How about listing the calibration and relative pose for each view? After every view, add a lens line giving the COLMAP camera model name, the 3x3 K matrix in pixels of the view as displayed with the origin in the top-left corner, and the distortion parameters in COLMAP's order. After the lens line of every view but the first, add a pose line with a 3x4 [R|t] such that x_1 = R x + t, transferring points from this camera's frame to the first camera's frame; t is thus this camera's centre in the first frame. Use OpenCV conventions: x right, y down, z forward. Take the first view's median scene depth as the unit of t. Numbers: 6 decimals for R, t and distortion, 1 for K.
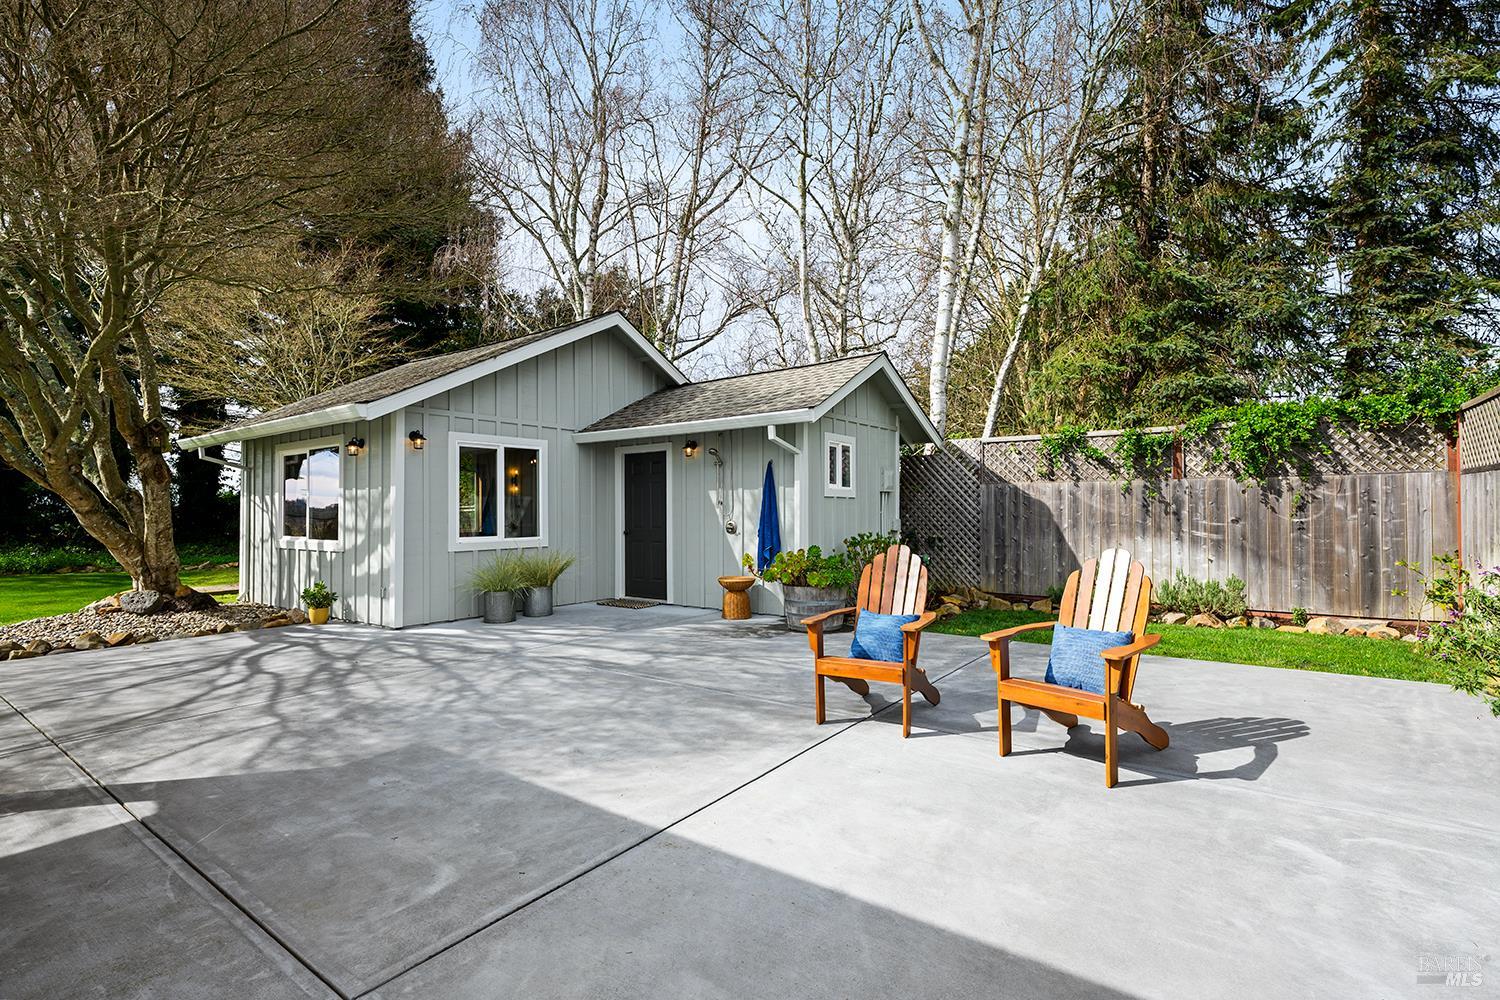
lens RADIAL K [[698.7, 0, 751.8], [0, 698.7, 499.4], [0, 0, 1]] dist [-0.008711, 0.001064]
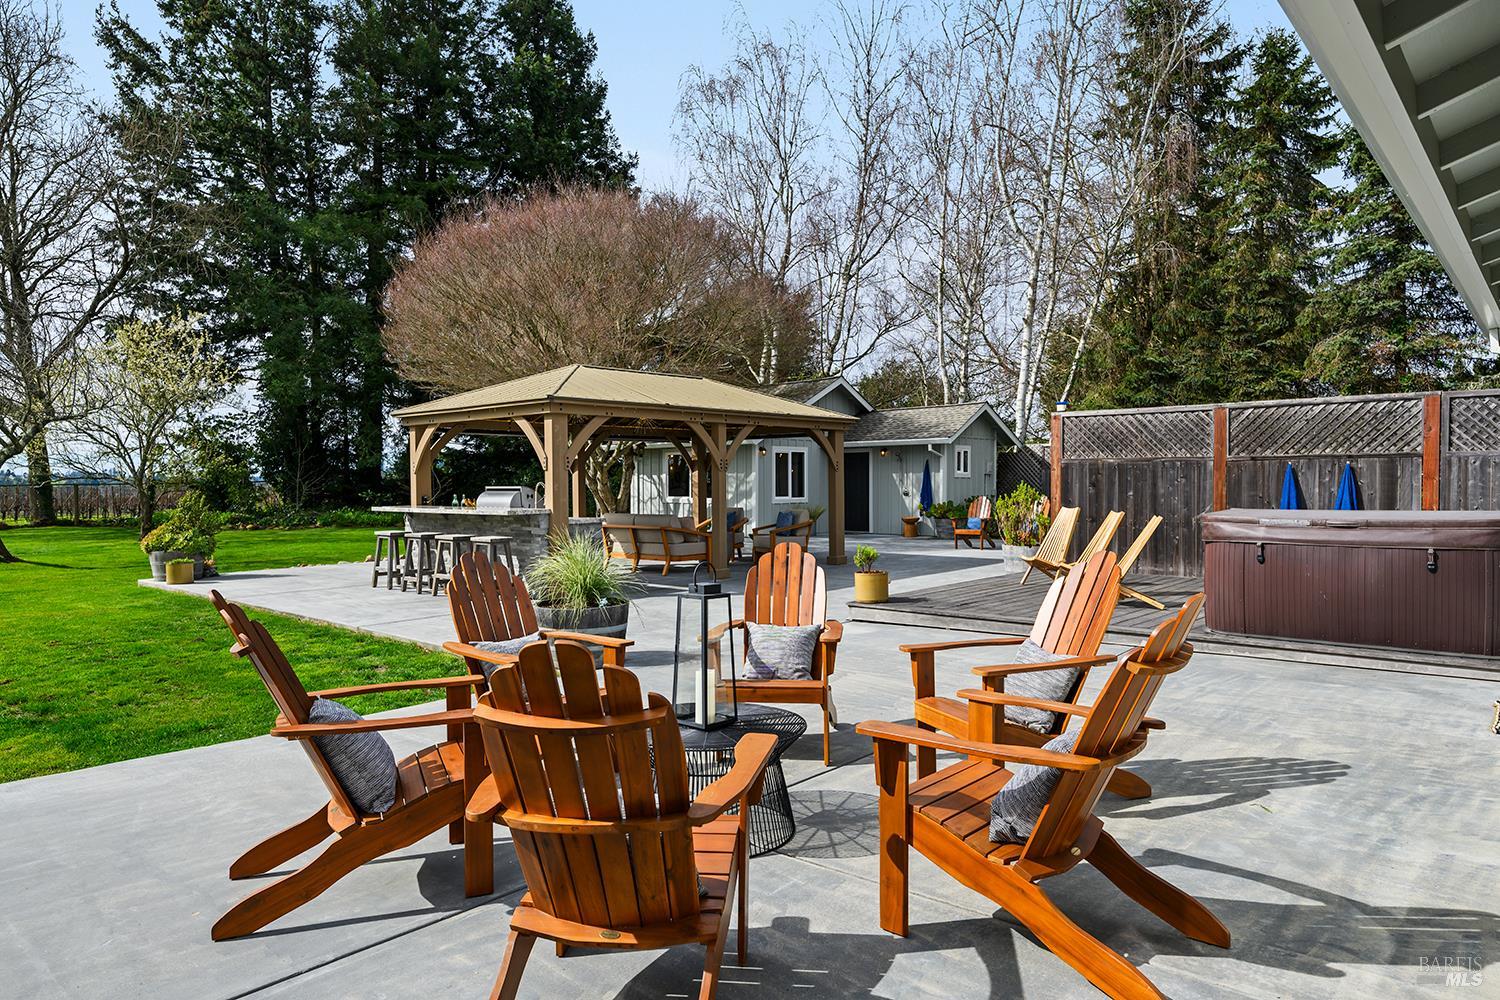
lens RADIAL K [[967.2, 0, 747.4], [0, 967.2, 492.0], [0, 0, 1]] dist [0.004613, -0.000463]
pose [[0.995621, 0.004126, -0.093390, -0.216781], [-0.001321, 0.999547, 0.030072, -0.042292], [0.093472, -0.029817, 0.995175, -1.727751]]
